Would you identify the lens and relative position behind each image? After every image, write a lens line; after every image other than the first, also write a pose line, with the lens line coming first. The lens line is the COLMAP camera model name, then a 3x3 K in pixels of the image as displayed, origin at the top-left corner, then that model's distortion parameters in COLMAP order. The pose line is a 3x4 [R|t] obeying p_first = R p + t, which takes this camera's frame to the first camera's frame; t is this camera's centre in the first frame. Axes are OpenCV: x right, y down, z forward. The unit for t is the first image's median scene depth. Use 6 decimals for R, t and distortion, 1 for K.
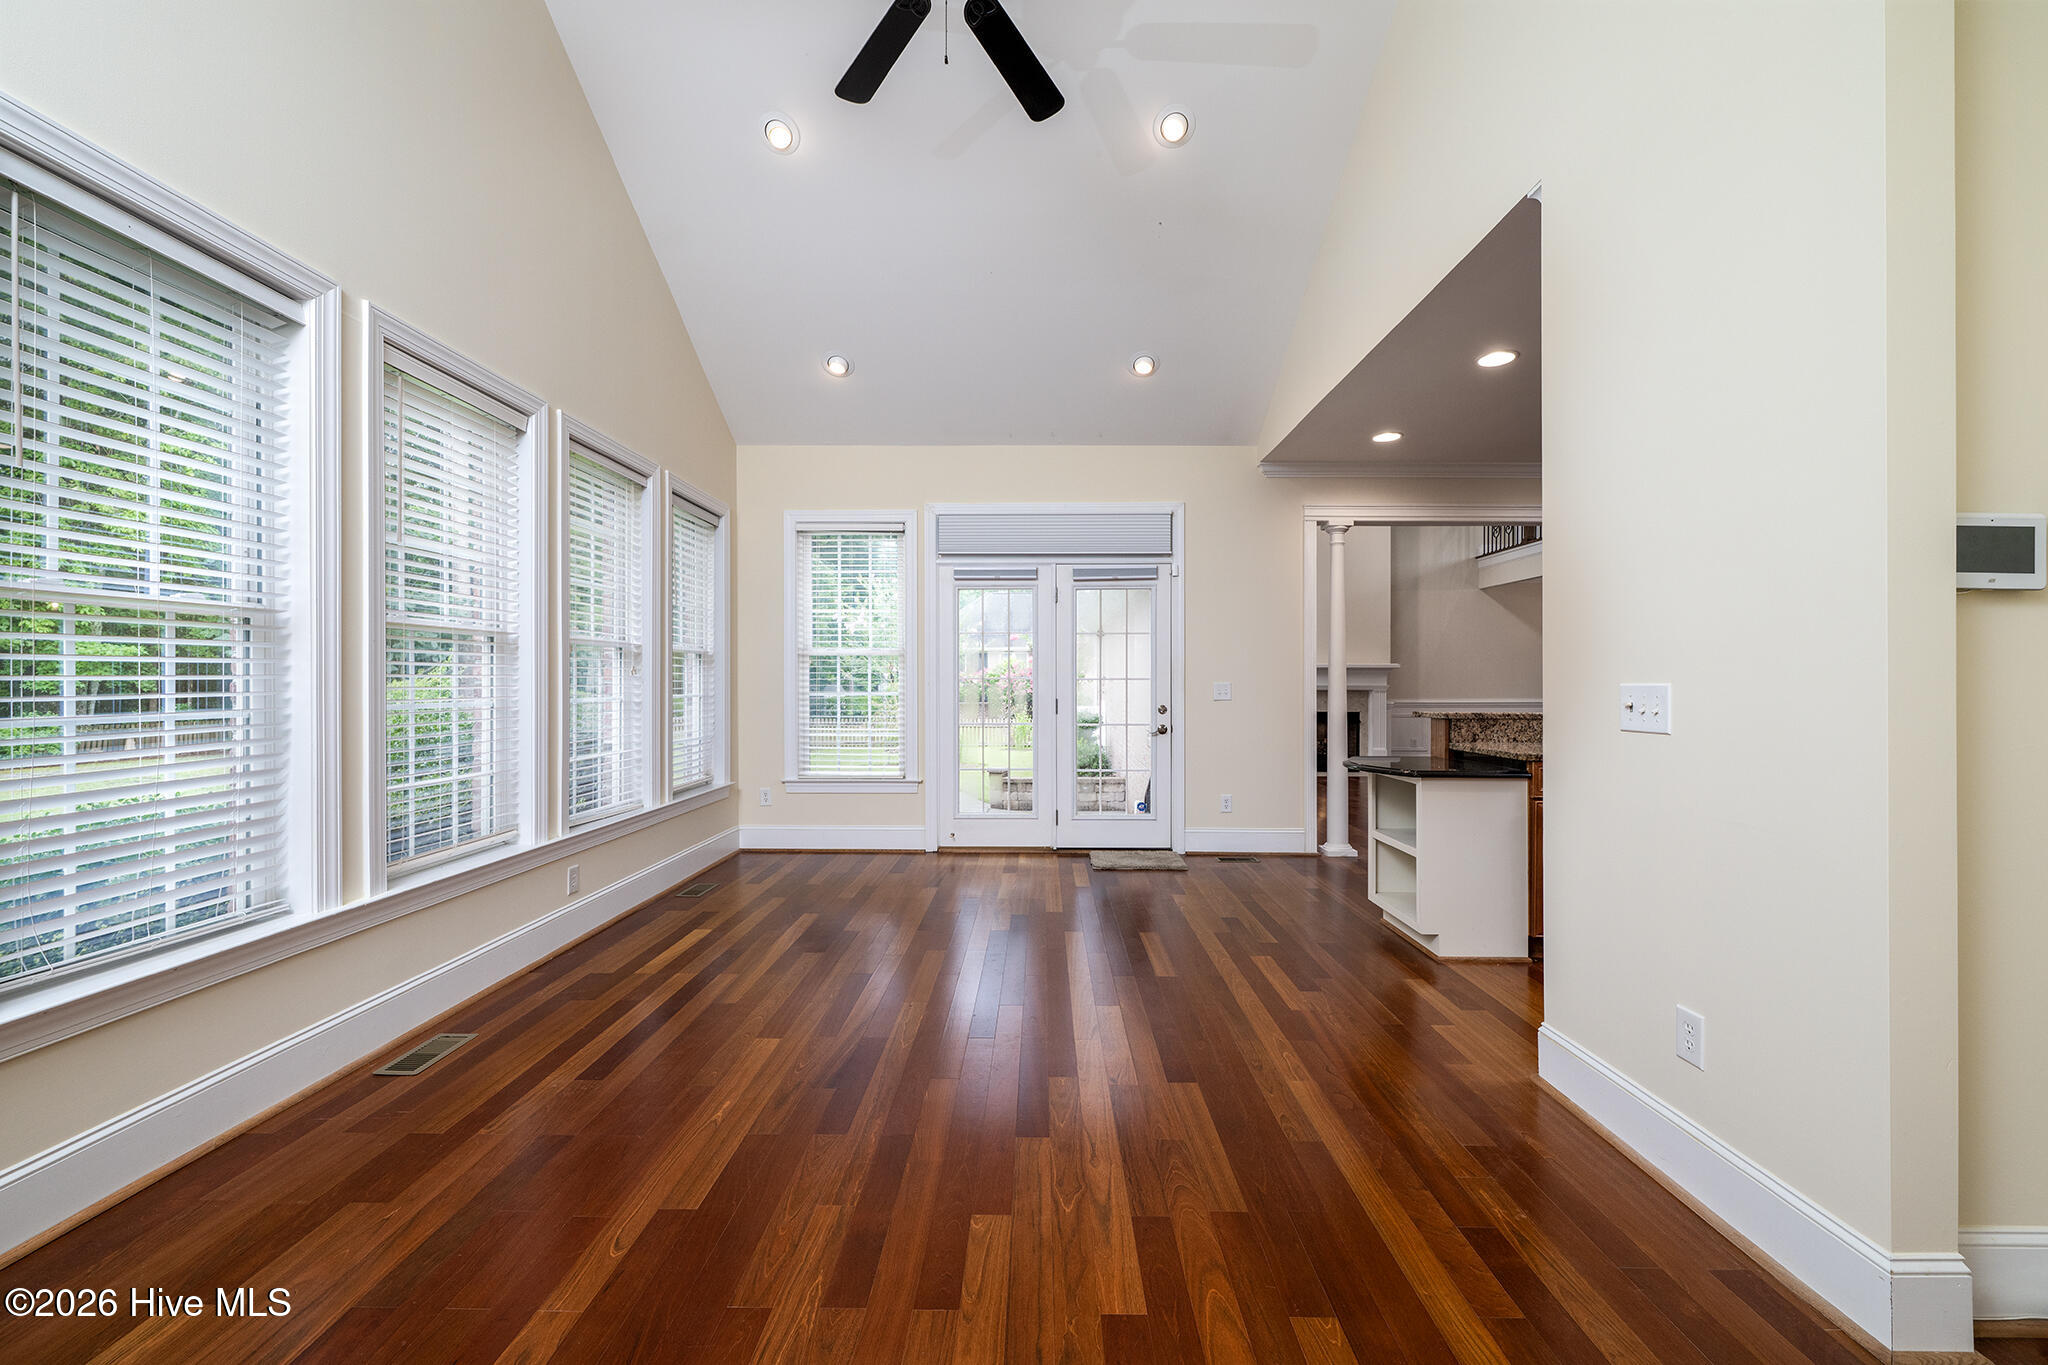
lens RADIAL K [[819.3, 0, 1039.2], [0, 819.3, 684.7], [0, 0, 1]] dist [-0.001408, 0.000810]
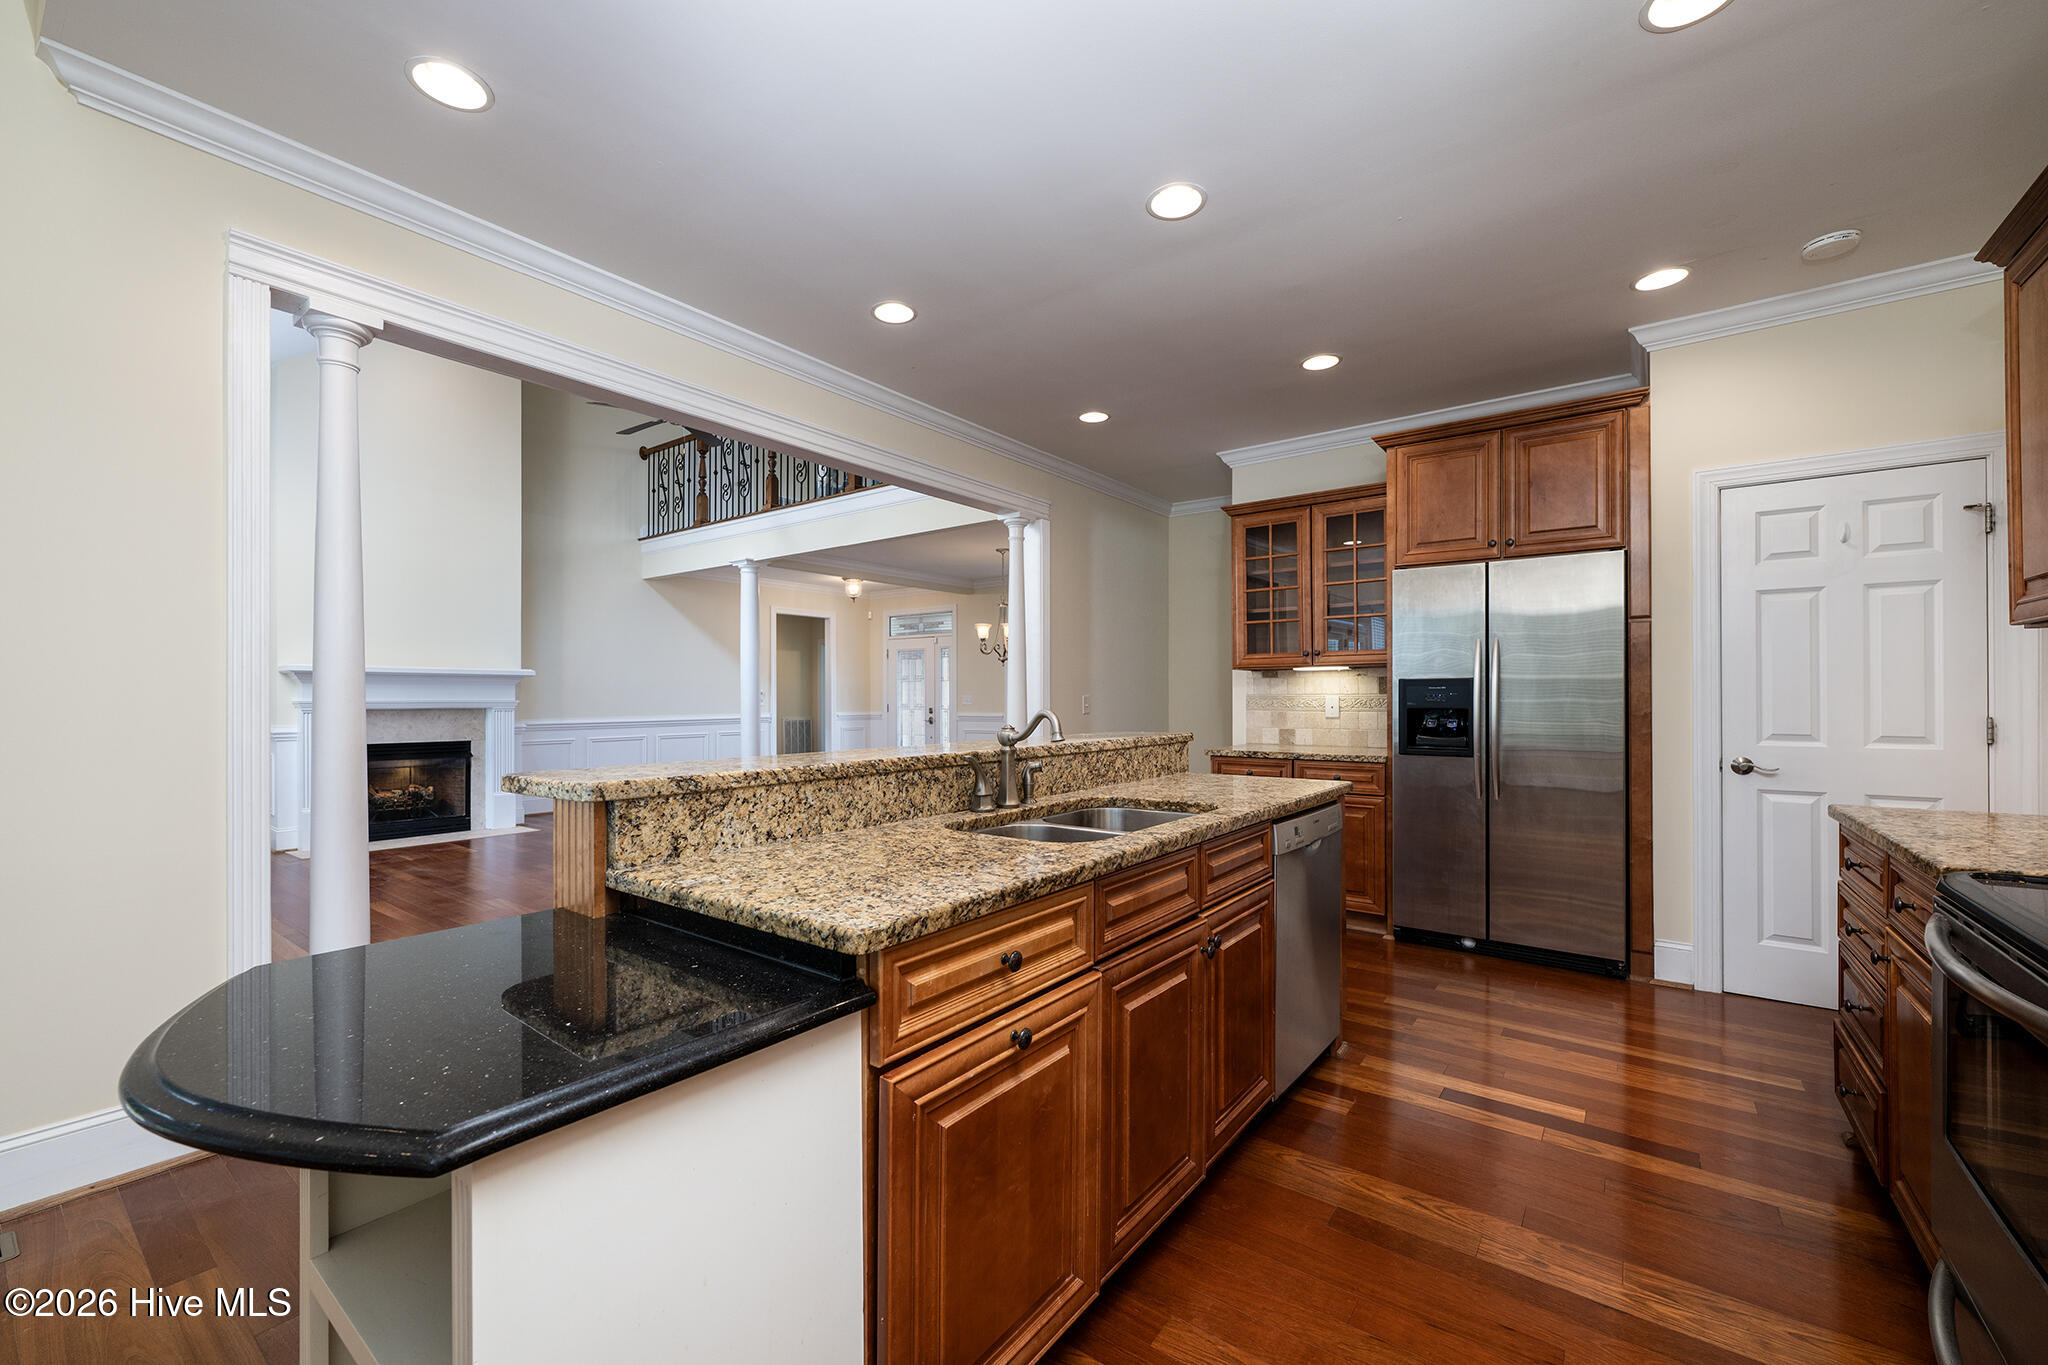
lens RADIAL K [[819.3, 0, 1013.8], [0, 819.3, 694.9], [0, 0, 1]] dist [-0.001408, 0.000810]
pose [[0.600000, 0.000057, 0.800000, 0.332208], [0.004029, 0.999987, -0.003093, 0.000018], [-0.799990, 0.005078, 0.599992, 0.664111]]
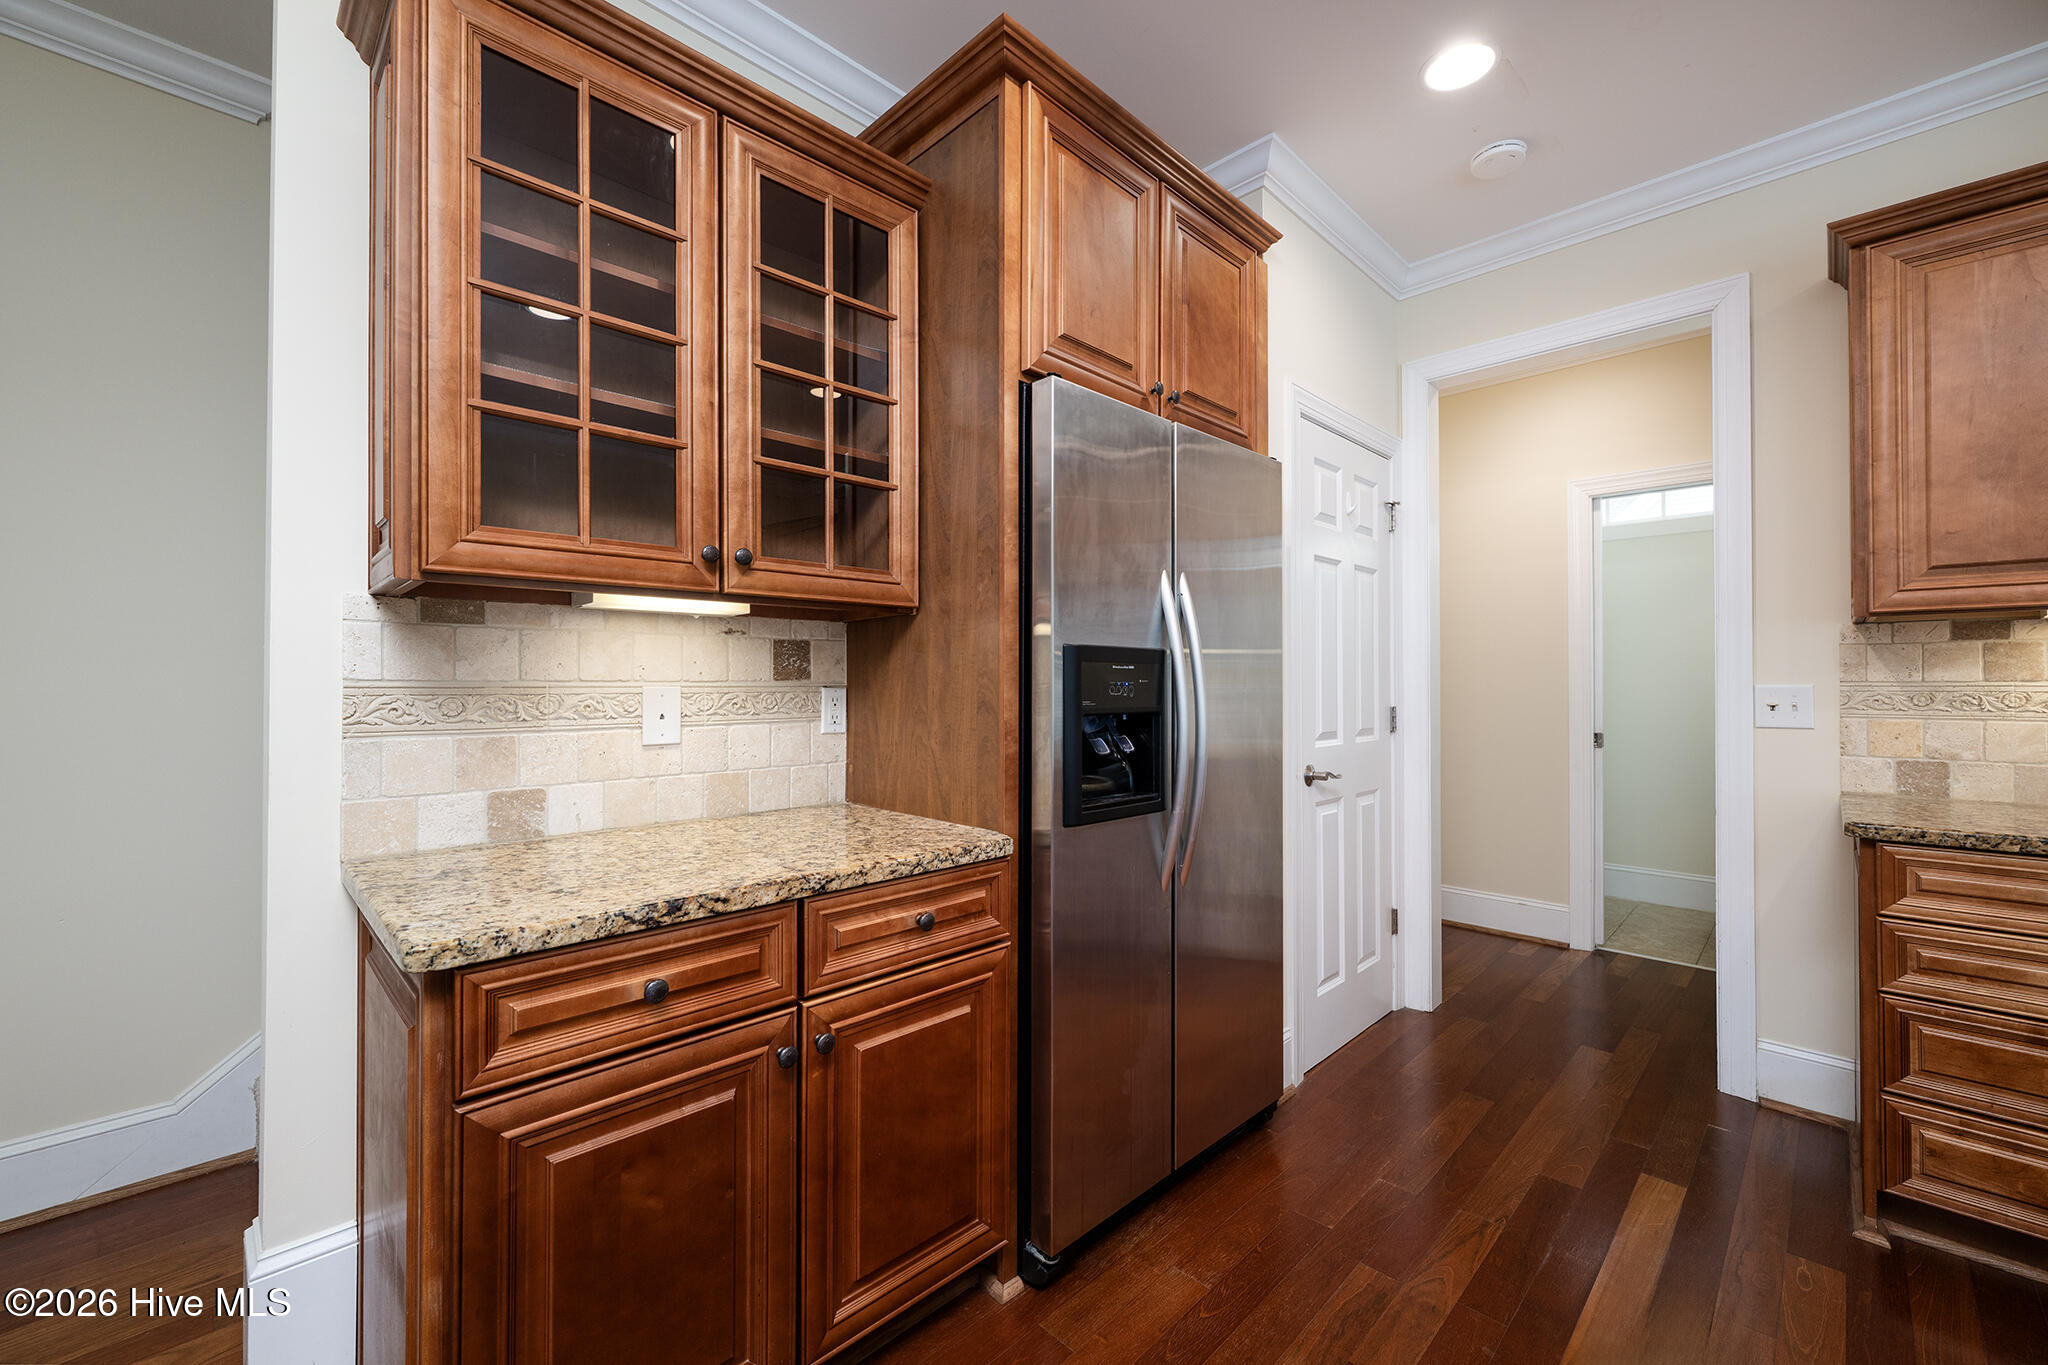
lens RADIAL K [[819.3, 0, 1026.6], [0, 819.3, 672.2], [0, 0, 1]] dist [-0.001408, 0.000810]
pose [[-0.714446, 0.012956, 0.699571, 1.057639], [0.002873, 0.999874, -0.015583, -0.000058], [-0.699685, -0.009123, -0.714393, 1.136791]]
